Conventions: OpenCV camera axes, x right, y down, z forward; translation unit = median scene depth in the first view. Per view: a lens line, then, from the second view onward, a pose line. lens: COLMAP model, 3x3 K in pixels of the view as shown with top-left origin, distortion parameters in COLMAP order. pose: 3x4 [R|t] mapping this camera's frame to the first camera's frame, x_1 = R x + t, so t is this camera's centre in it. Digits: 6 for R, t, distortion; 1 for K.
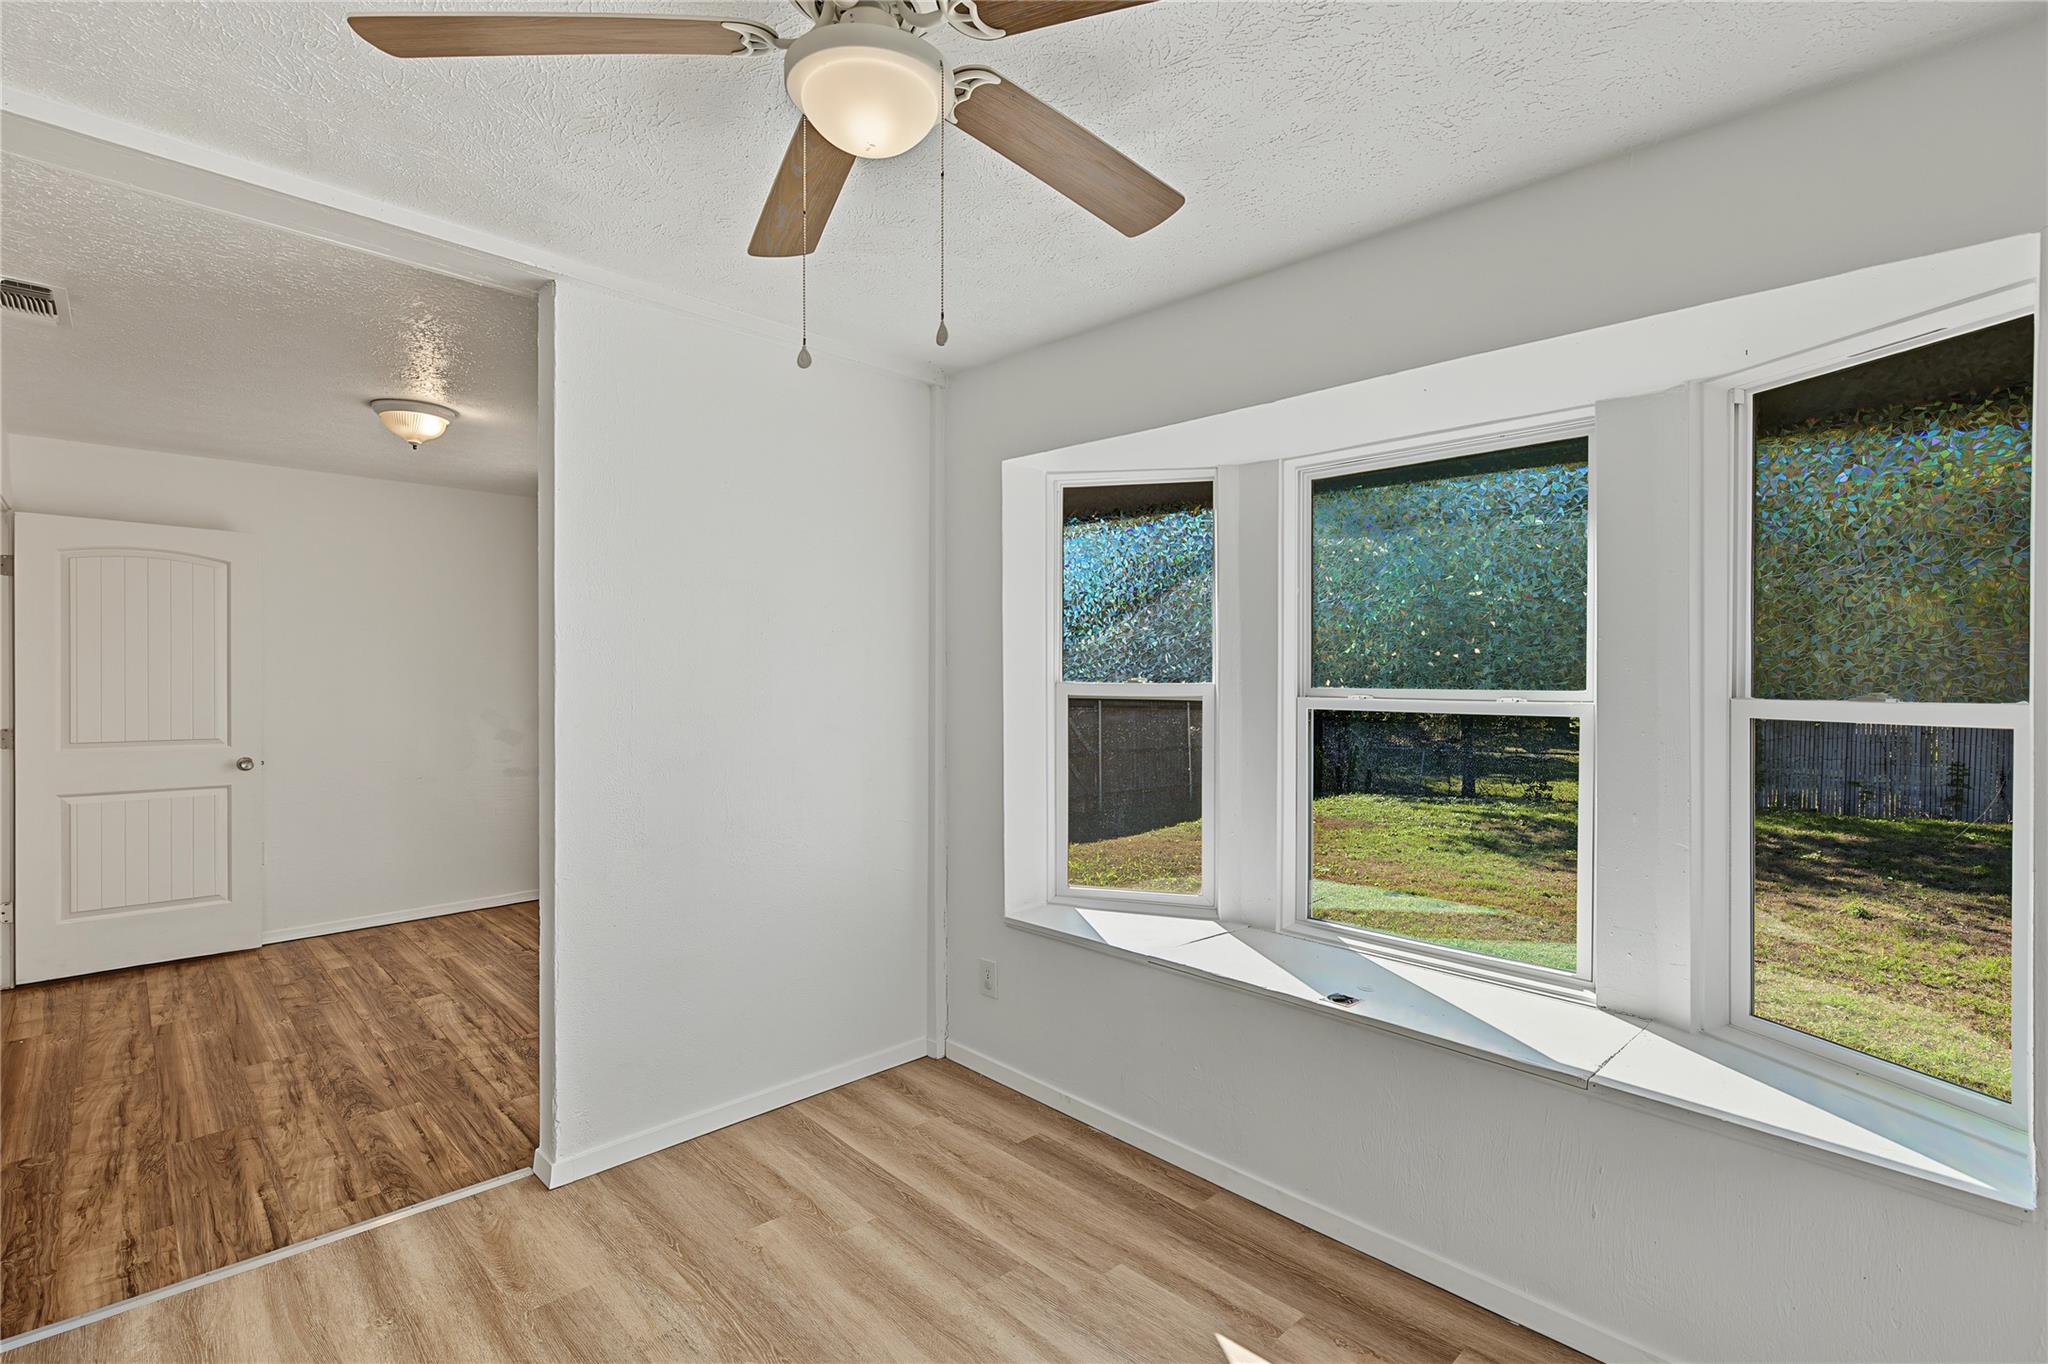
lens RADIAL K [[934.7, 0, 1025.7], [0, 934.7, 683.5], [0, 0, 1]] dist [0.003100, -0.000236]
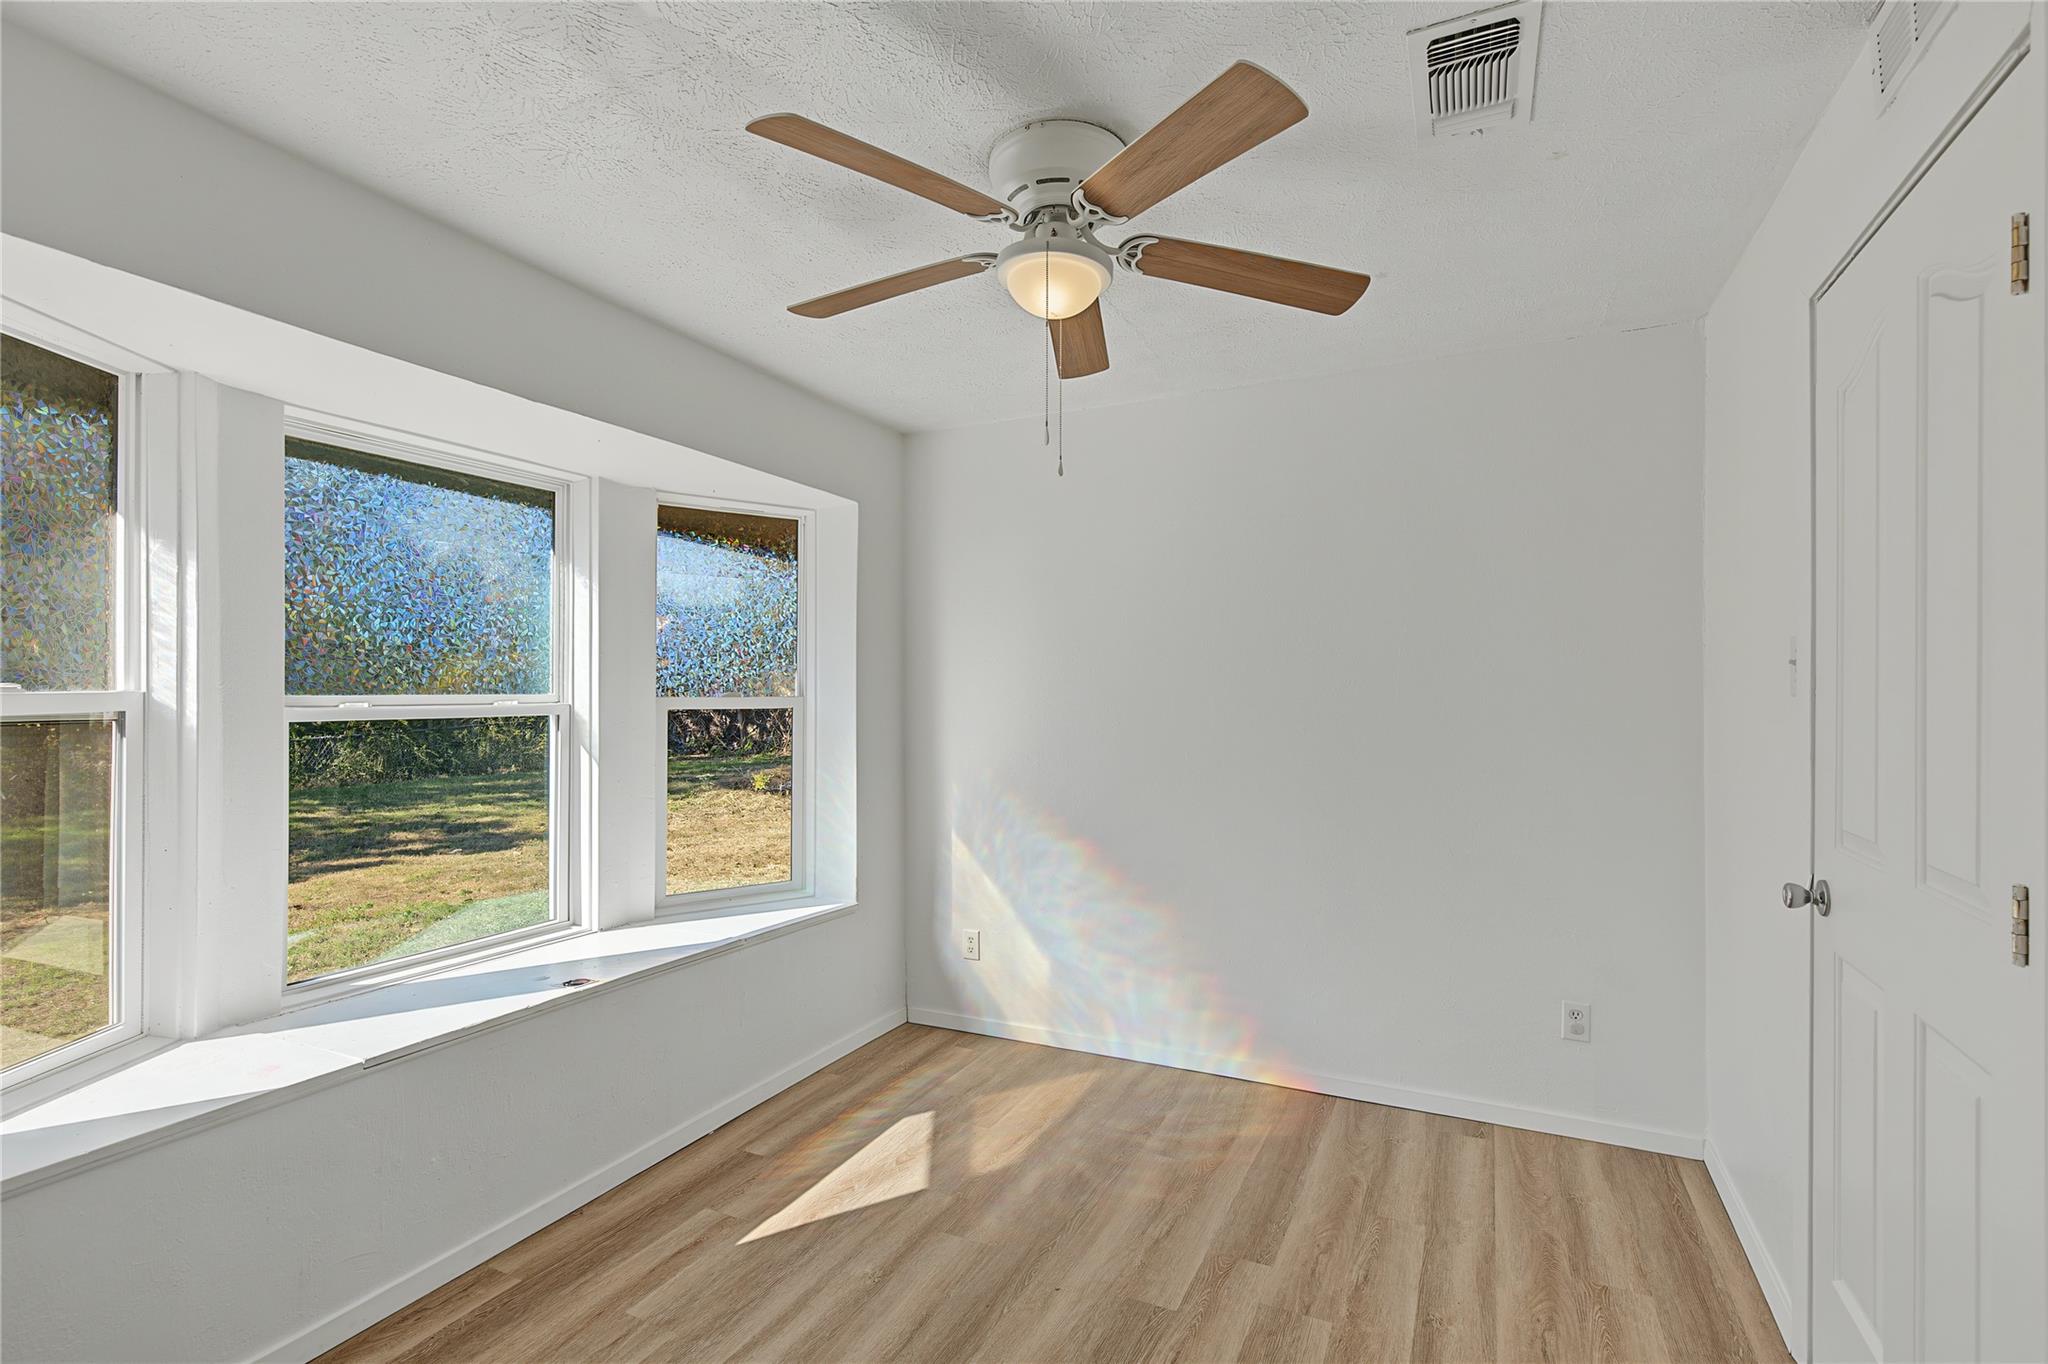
lens RADIAL K [[934.7, 0, 1025.3], [0, 934.7, 681.0], [0, 0, 1]] dist [0.003100, -0.000236]
pose [[-0.319452, 0.000508, 0.947602, -0.862612], [0.005877, 0.999982, 0.001445, -0.007152], [-0.947584, 0.006031, -0.319449, 0.868730]]
